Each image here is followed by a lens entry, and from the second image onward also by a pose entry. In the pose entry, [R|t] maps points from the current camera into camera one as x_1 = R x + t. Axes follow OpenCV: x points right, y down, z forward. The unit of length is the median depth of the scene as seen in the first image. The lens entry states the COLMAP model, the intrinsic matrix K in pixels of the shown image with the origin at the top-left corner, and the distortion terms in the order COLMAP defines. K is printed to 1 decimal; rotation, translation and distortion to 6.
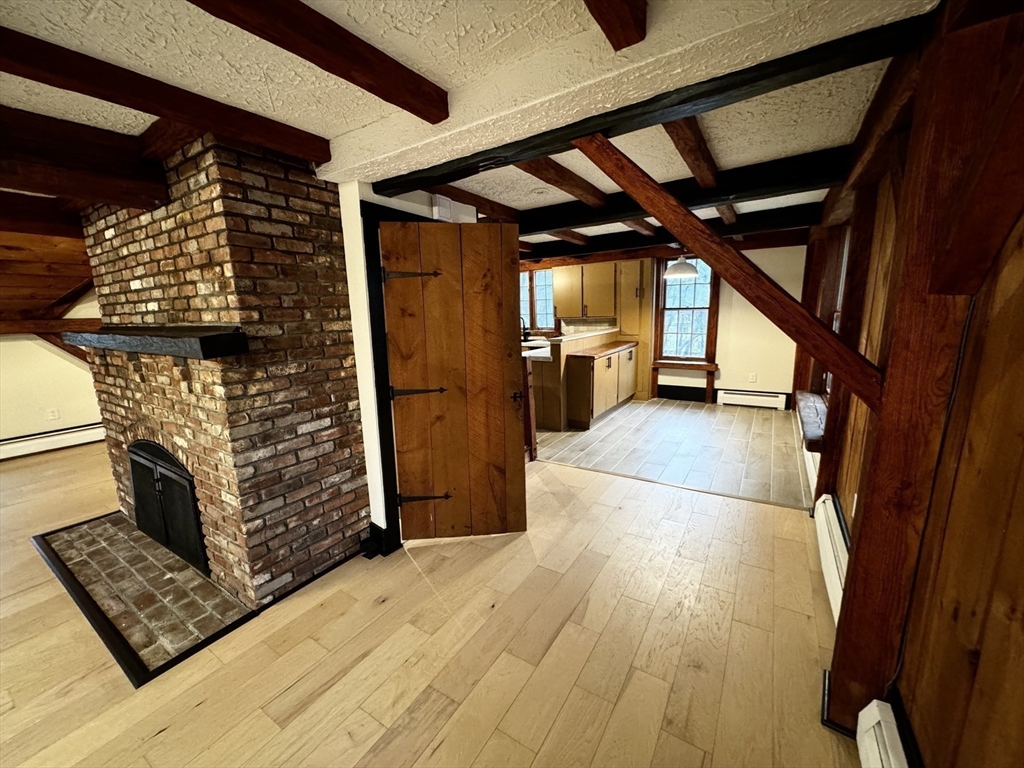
lens RADIAL K [[404.8, 0, 512.4], [0, 404.8, 383.5], [0, 0, 1]] dist [-0.003034, 0.000854]
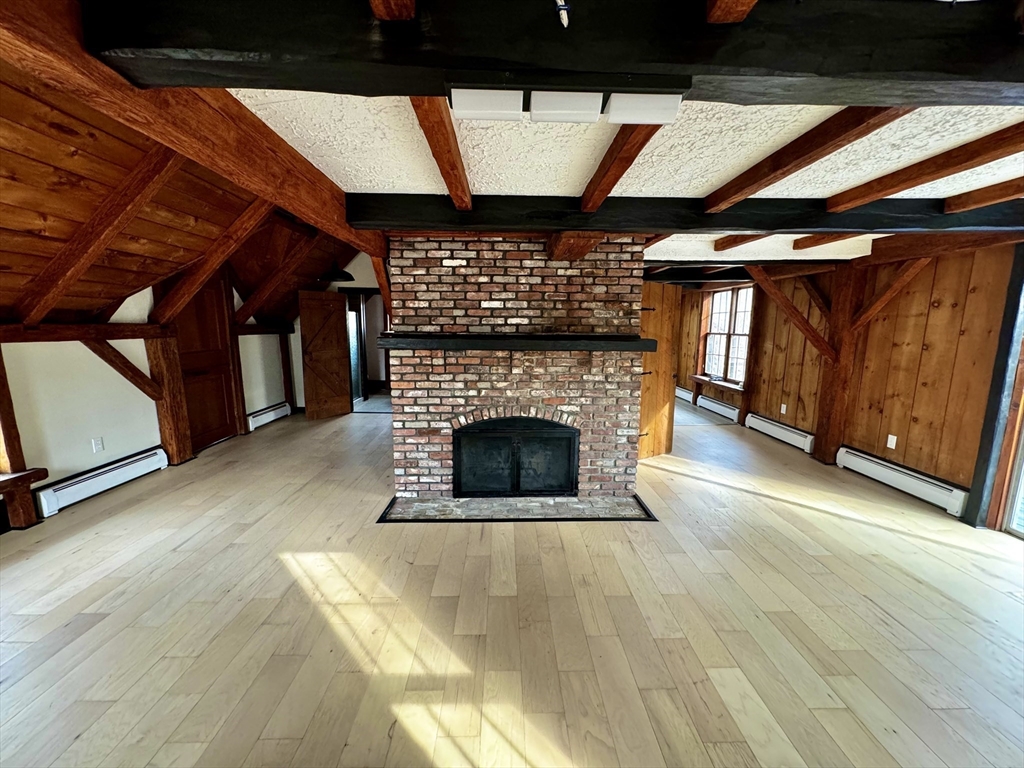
lens RADIAL K [[404.8, 0, 512.5], [0, 404.8, 384.3], [0, 0, 1]] dist [-0.003034, 0.000854]
pose [[0.828599, -0.051439, 0.557475, -1.879928], [0.072228, 0.997270, -0.015336, 0.059836], [-0.555164, 0.052973, 0.830052, -0.188584]]
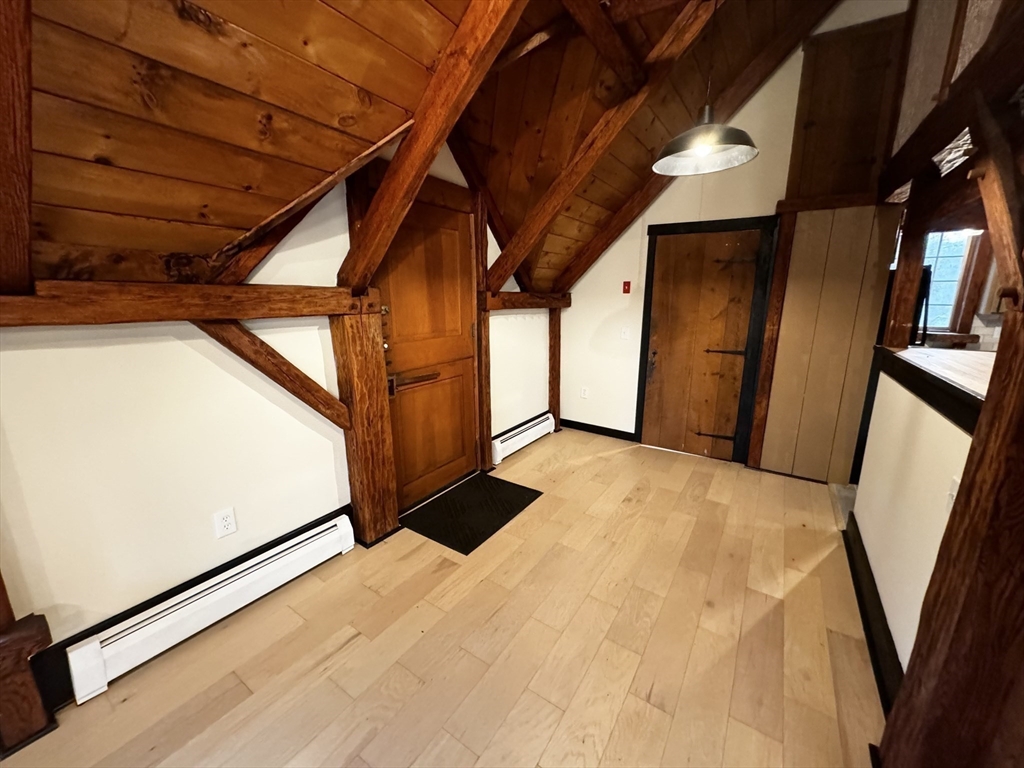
lens RADIAL K [[404.8, 0, 511.7], [0, 404.8, 382.3], [0, 0, 1]] dist [-0.003034, 0.000854]
pose [[0.999460, 0.031549, -0.009199, -1.776166], [-0.031260, 0.999058, 0.030113, -0.176027], [0.010140, -0.029809, 0.999504, 1.260278]]
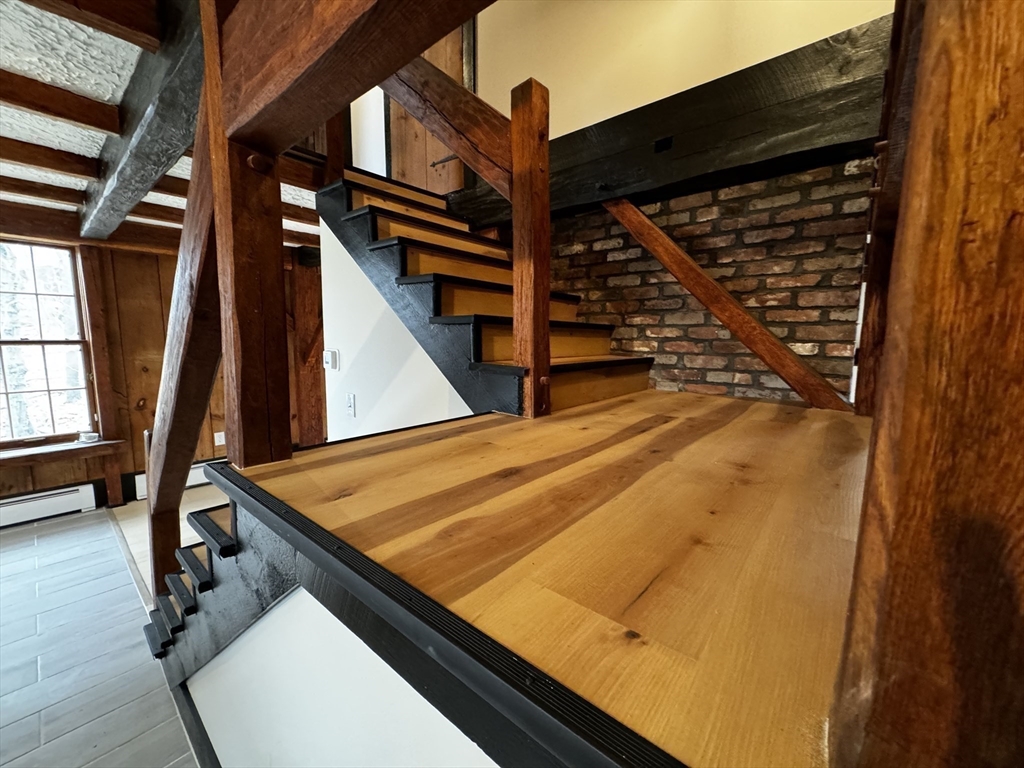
lens RADIAL K [[404.8, 0, 512.0], [0, 404.8, 382.1], [0, 0, 1]] dist [-0.003034, 0.000854]
pose [[-0.990953, 0.004876, 0.134120, -0.721280], [0.042874, 0.958476, 0.281931, -0.402101], [-0.127176, 0.285131, -0.950014, 2.392062]]
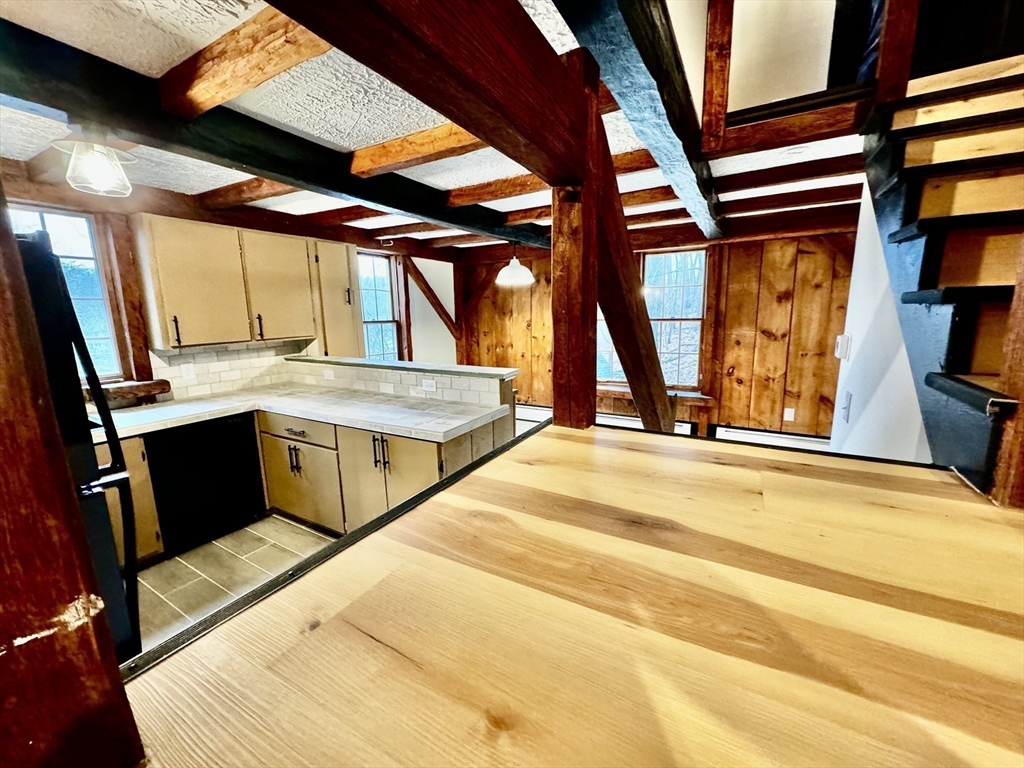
lens RADIAL K [[404.8, 0, 513.5], [0, 404.8, 382.4], [0, 0, 1]] dist [-0.003034, 0.000854]
pose [[-0.053026, -0.141260, 0.988551, -0.914701], [0.199487, 0.968492, 0.149094, -0.374709], [-0.978465, 0.205109, -0.023176, 2.158228]]
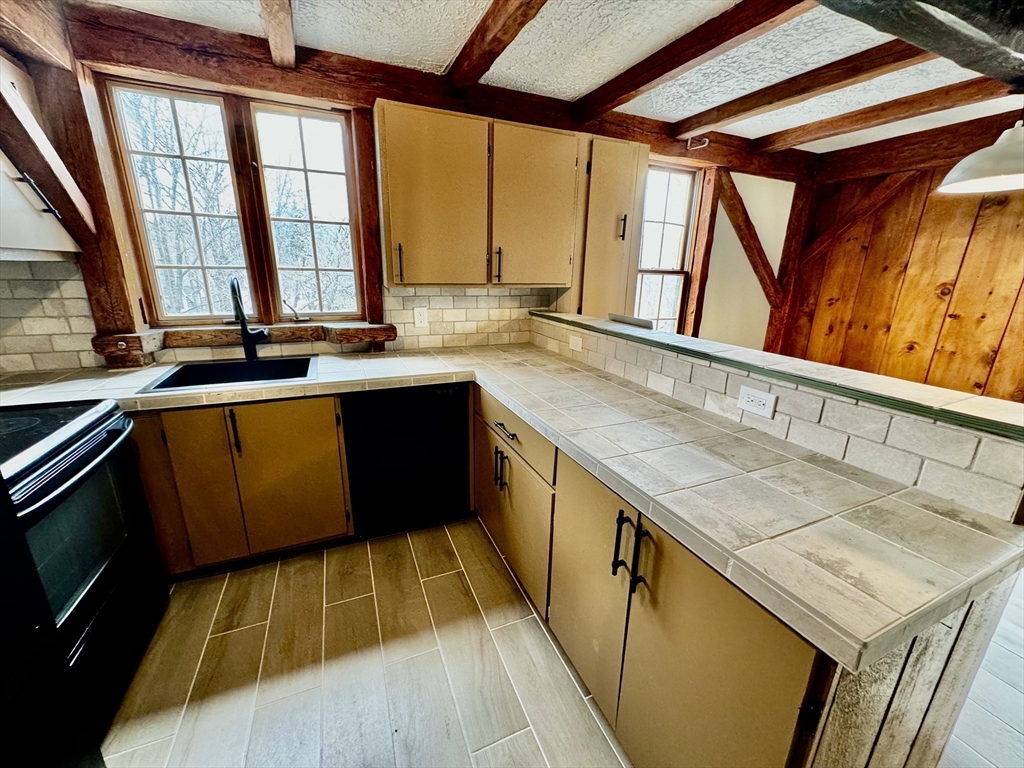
lens RADIAL K [[404.8, 0, 511.1], [0, 404.8, 383.3], [0, 0, 1]] dist [-0.003034, 0.000854]
pose [[0.553519, -0.181907, 0.812727, 1.715413], [0.111767, 0.983252, 0.143954, -0.396900], [-0.825303, 0.011155, 0.564581, 3.011705]]
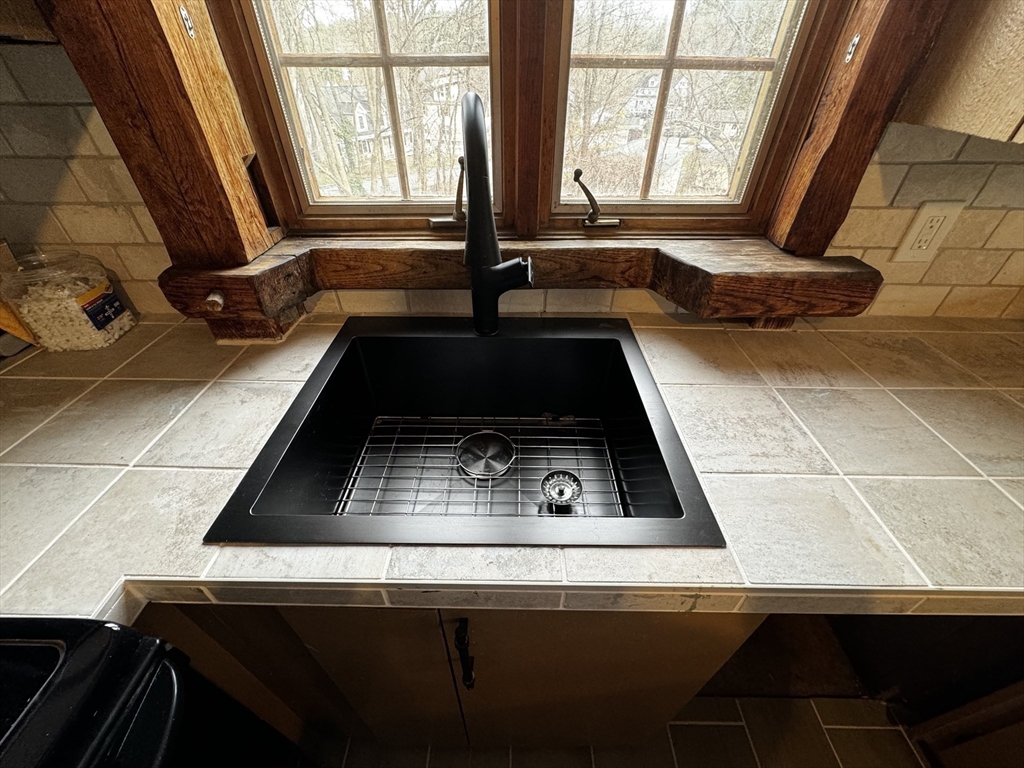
lens RADIAL K [[404.8, 0, 515.1], [0, 404.8, 381.7], [0, 0, 1]] dist [-0.003034, 0.000854]
pose [[0.842425, -0.299127, 0.448156, 2.927555], [0.063478, 0.881050, 0.468744, -0.943038], [-0.535062, -0.366434, 0.761206, 6.108505]]
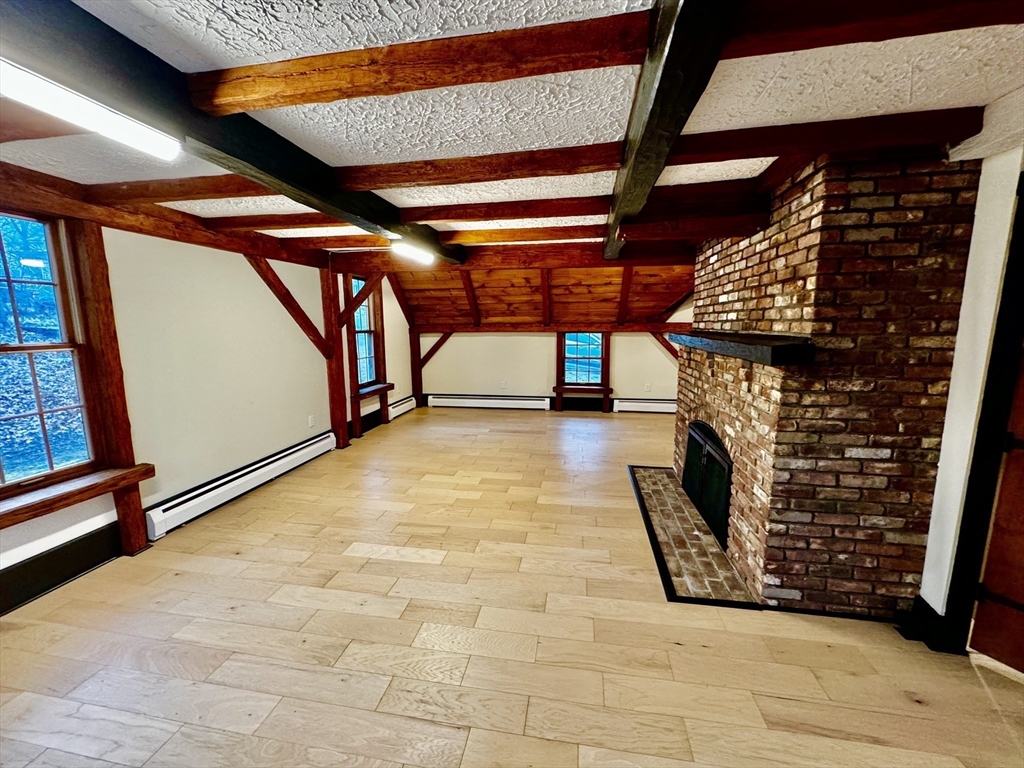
lens RADIAL K [[404.8, 0, 512.6], [0, 404.8, 383.3], [0, 0, 1]] dist [-0.003034, 0.000854]
pose [[0.389053, 0.155661, -0.907969, -0.015790], [-0.166049, 0.981327, 0.097088, -0.001551], [0.906127, 0.112995, 0.407636, -0.074014]]
